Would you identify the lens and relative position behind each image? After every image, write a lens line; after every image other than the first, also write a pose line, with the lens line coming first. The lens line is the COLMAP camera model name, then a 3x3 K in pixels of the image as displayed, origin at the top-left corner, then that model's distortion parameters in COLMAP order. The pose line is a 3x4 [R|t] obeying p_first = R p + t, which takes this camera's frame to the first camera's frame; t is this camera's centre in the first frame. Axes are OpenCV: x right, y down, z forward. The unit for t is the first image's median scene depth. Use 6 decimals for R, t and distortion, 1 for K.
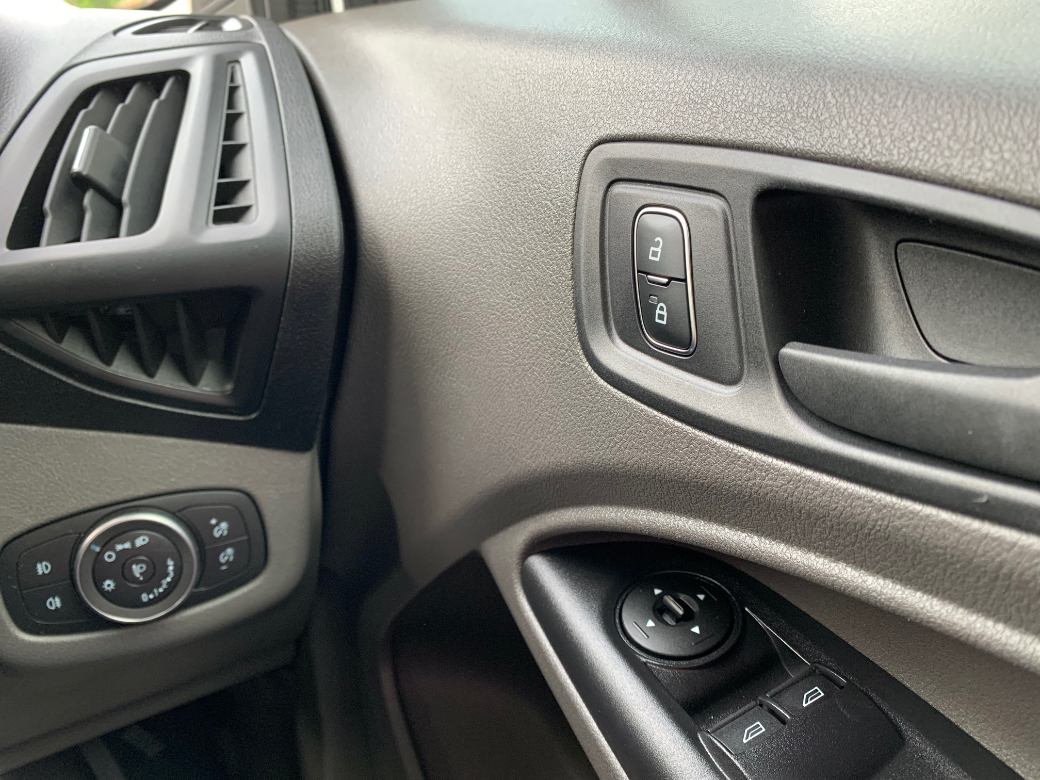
lens RADIAL K [[793.2, 0, 519.3], [0, 793.2, 389.4], [0, 0, 1]] dist [0.036721, -0.031164]
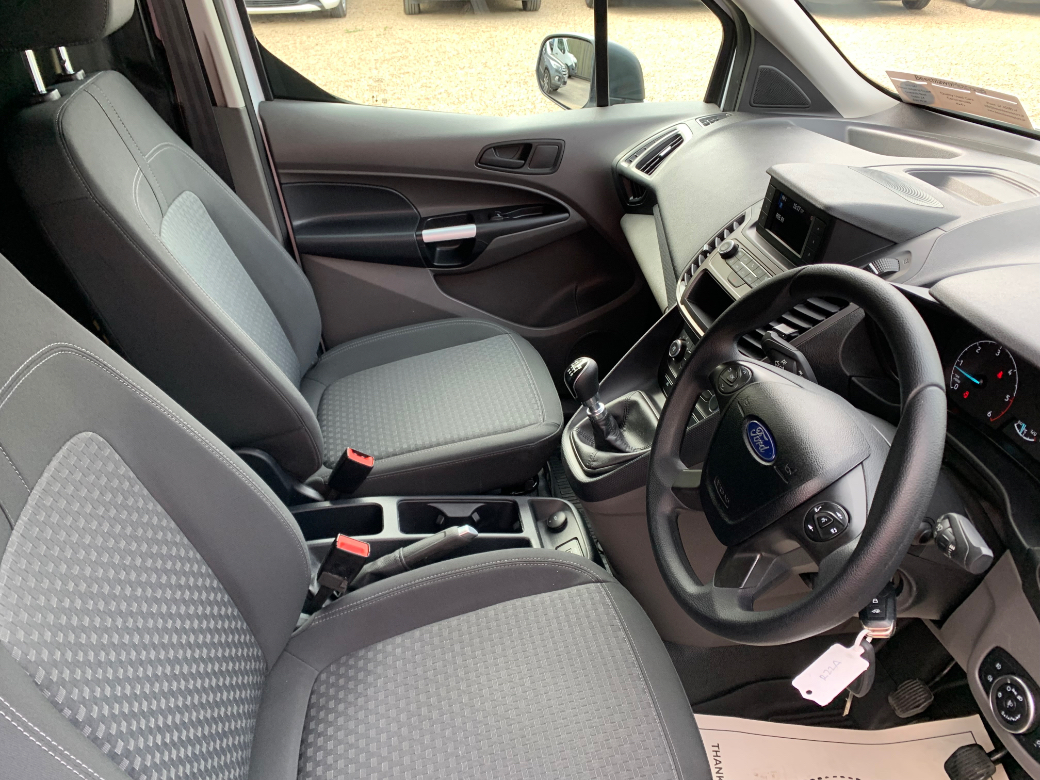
lens RADIAL K [[793.2, 0, 509.0], [0, 793.2, 386.5], [0, 0, 1]] dist [0.036721, -0.031164]
pose [[-0.260181, 0.534495, -0.804128, 1.108966], [-0.386765, 0.705388, 0.594004, -1.101429], [0.884714, 0.465557, 0.023196, -0.589391]]
